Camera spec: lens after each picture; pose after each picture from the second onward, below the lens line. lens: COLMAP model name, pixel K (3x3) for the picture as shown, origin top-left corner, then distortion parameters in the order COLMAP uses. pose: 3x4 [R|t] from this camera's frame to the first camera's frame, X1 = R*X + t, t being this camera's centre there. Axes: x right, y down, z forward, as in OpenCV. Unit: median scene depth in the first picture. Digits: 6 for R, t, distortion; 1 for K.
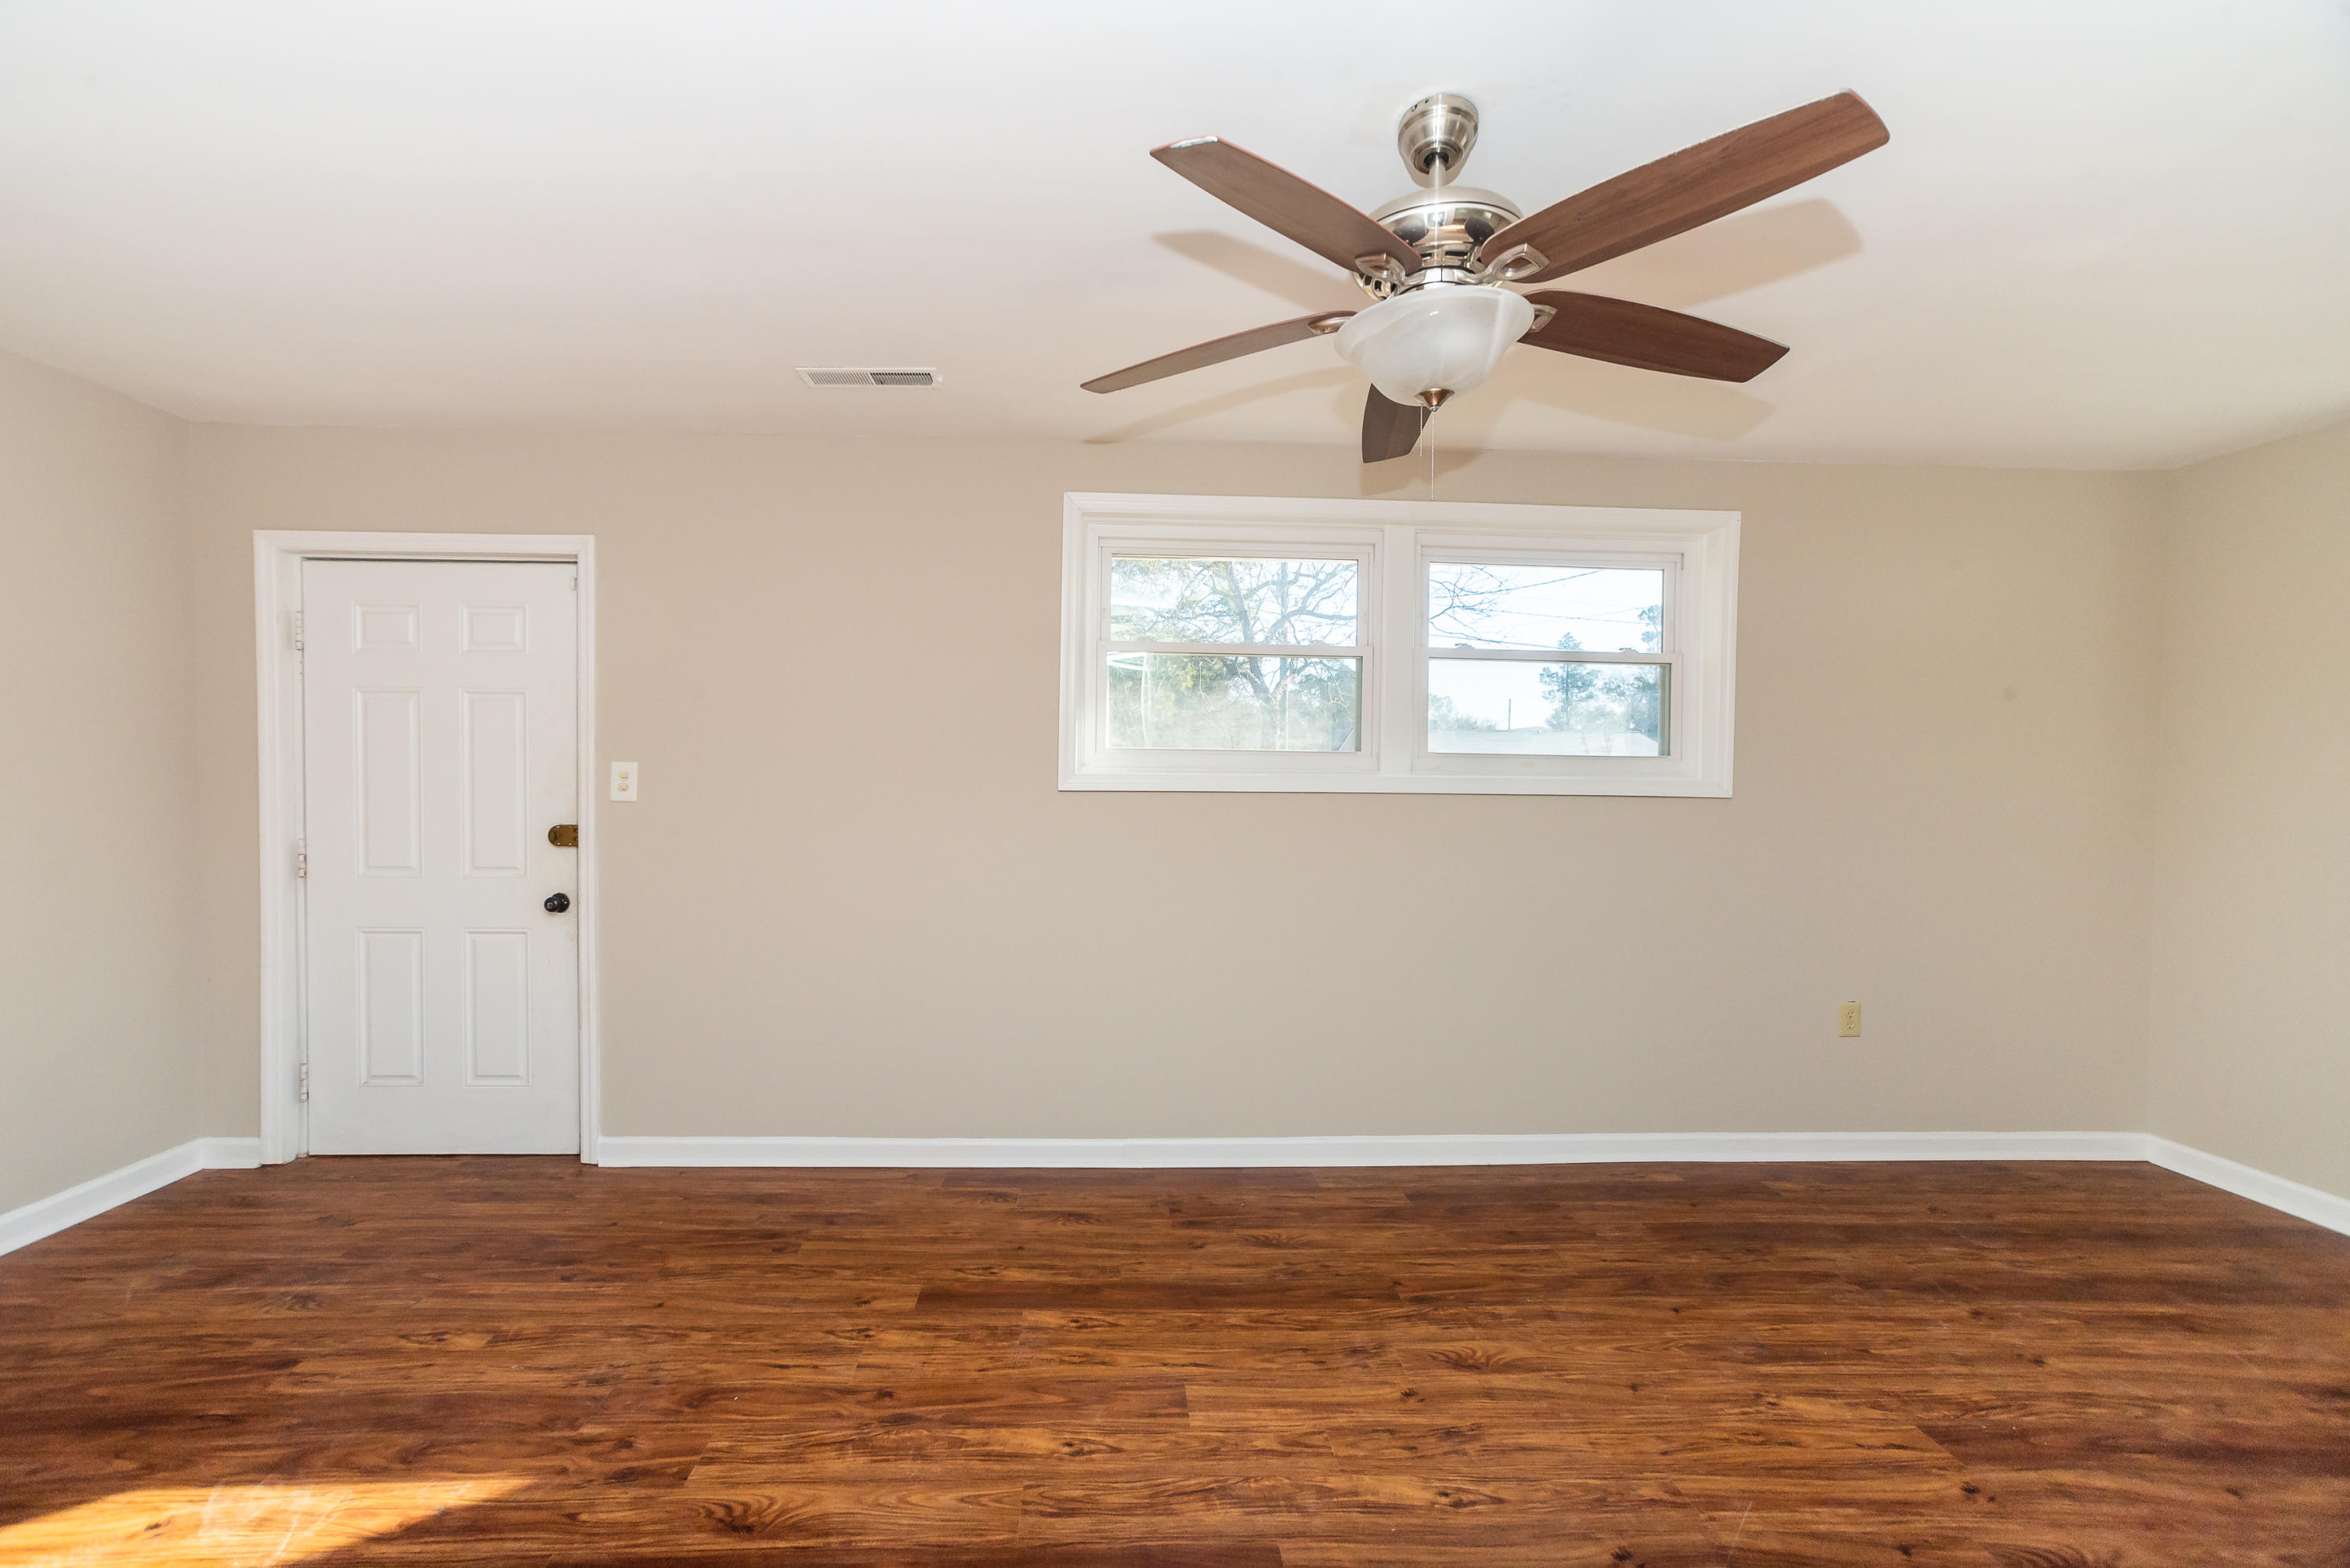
lens RADIAL K [[994.8, 0, 1129.0], [0, 994.8, 801.9], [0, 0, 1]] dist [-0.030588, 0.022302]
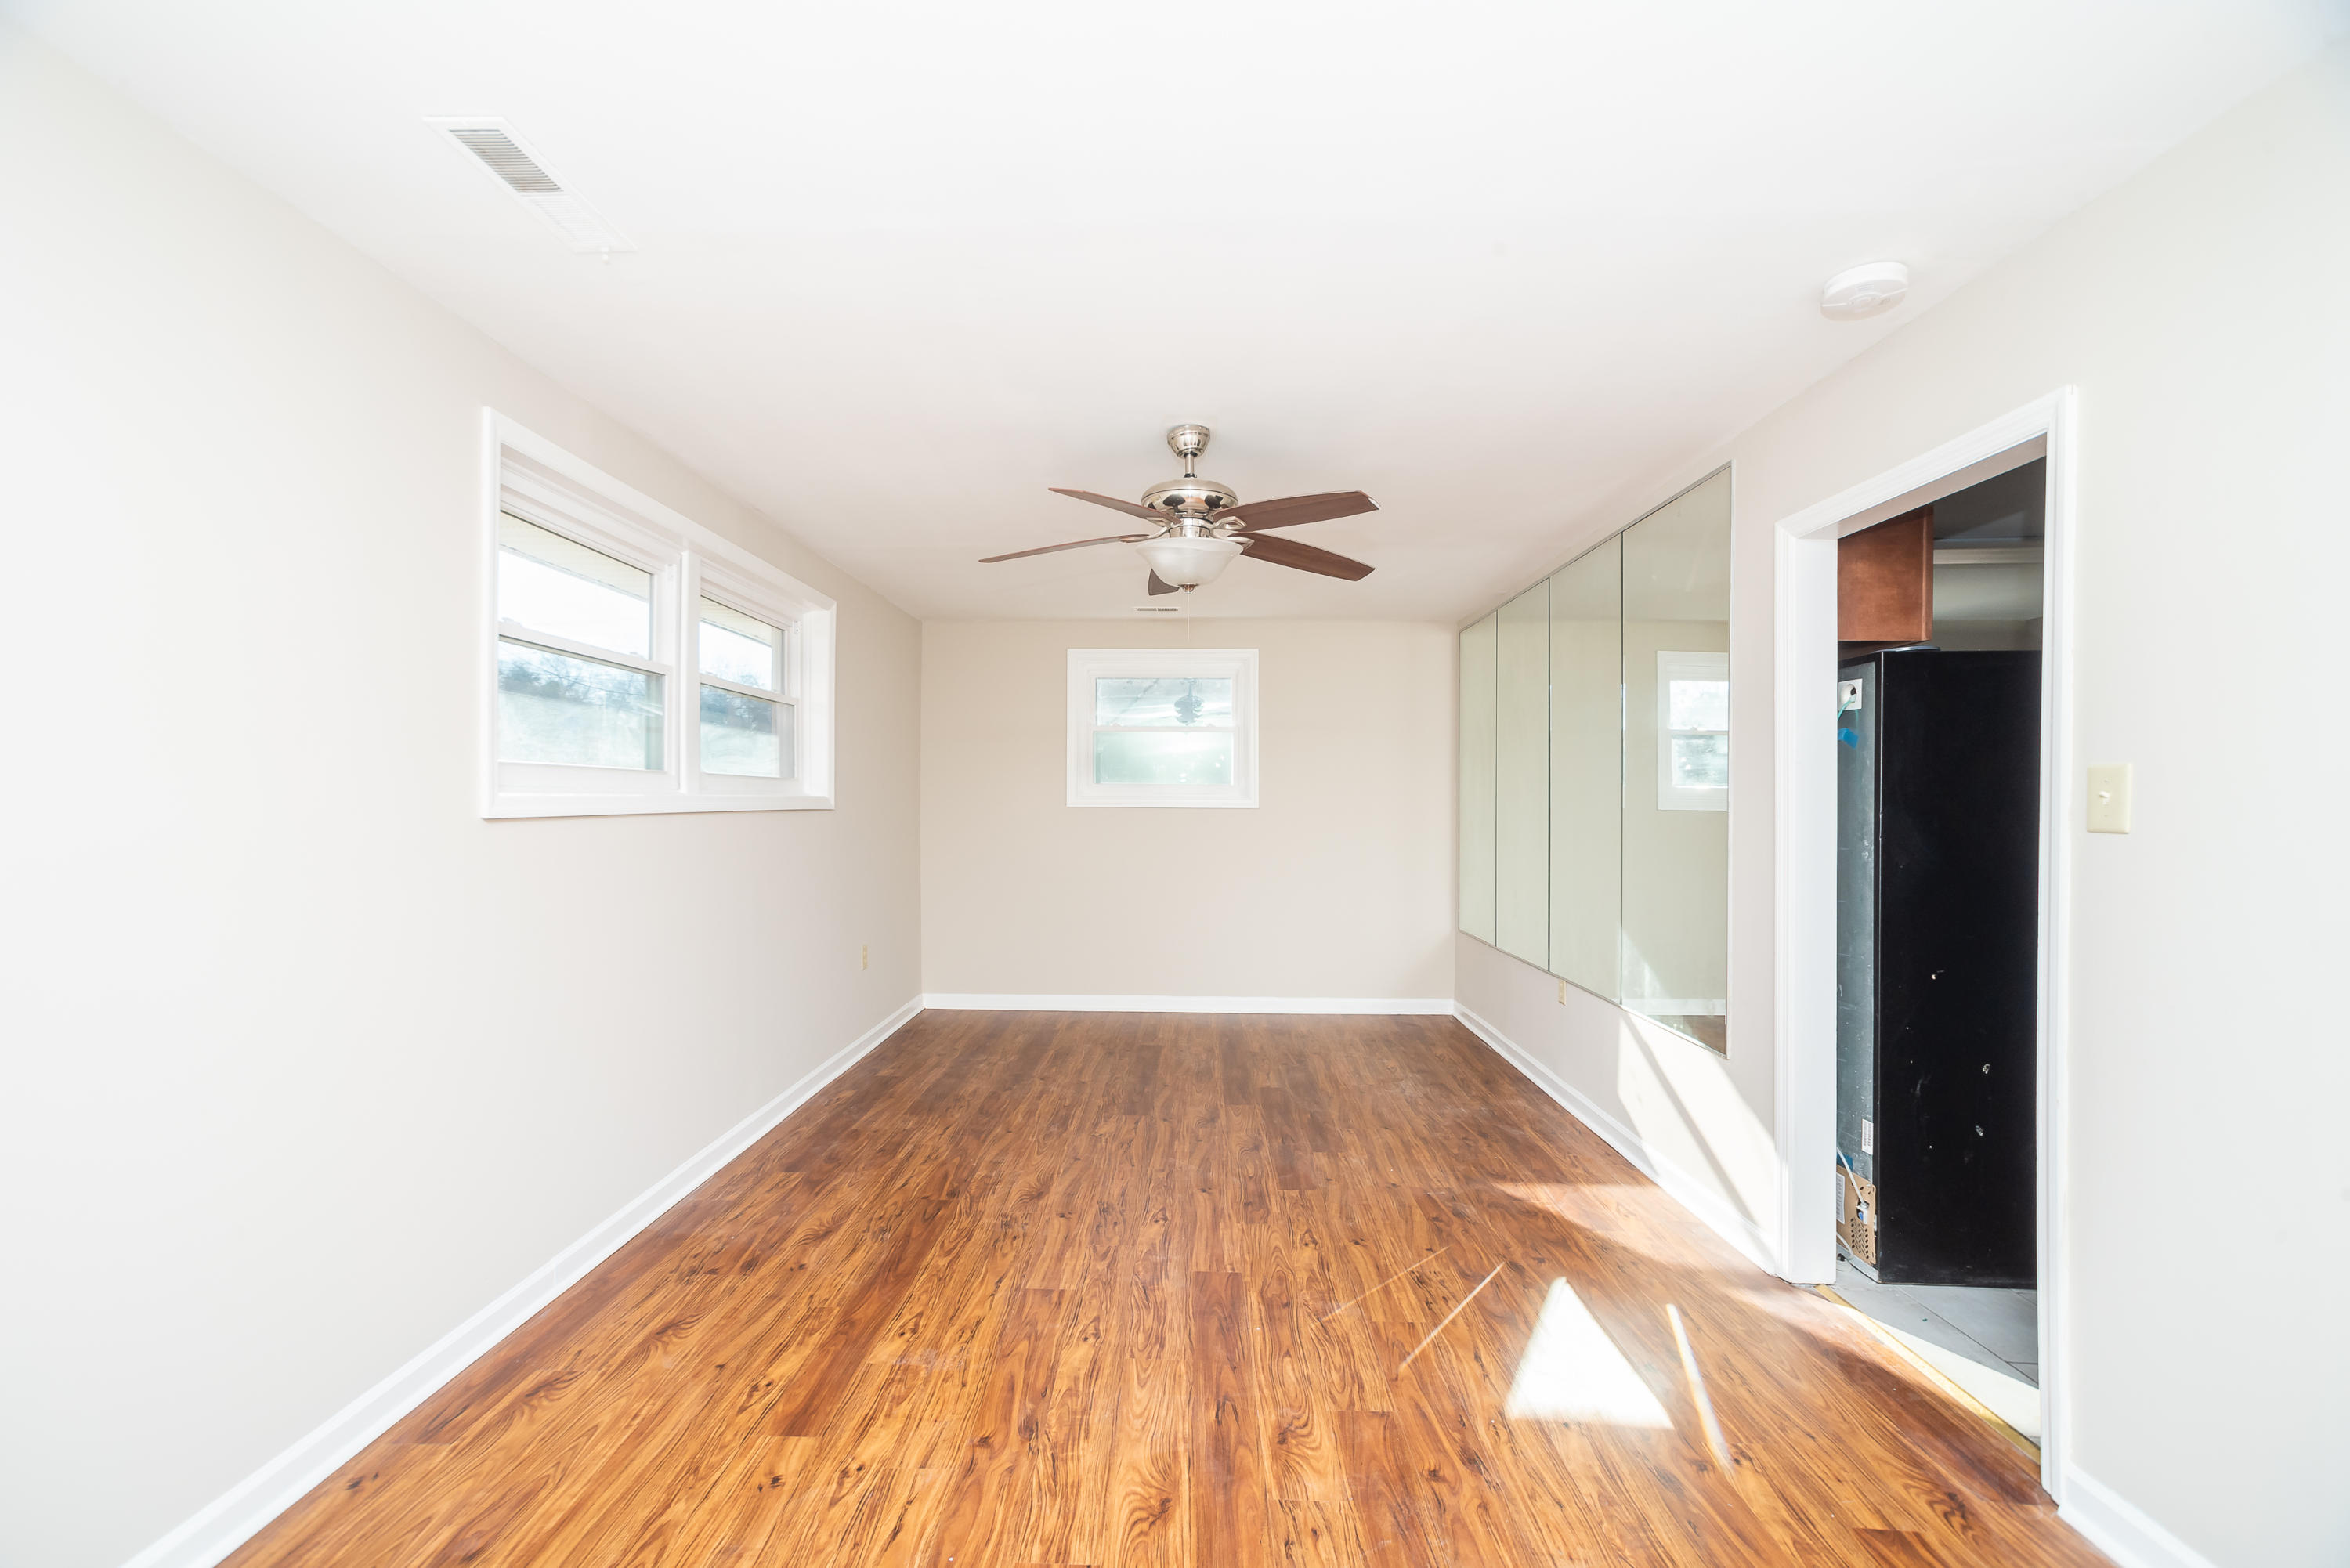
lens RADIAL K [[999.4, 0, 1142.7], [0, 999.4, 808.2], [0, 0, 1]] dist [-0.048571, 0.036422]
pose [[0.076453, -0.016602, 0.996935, -1.046281], [0.020793, 0.999670, 0.015053, -0.025437], [-0.996856, 0.019579, 0.076773, 0.670567]]
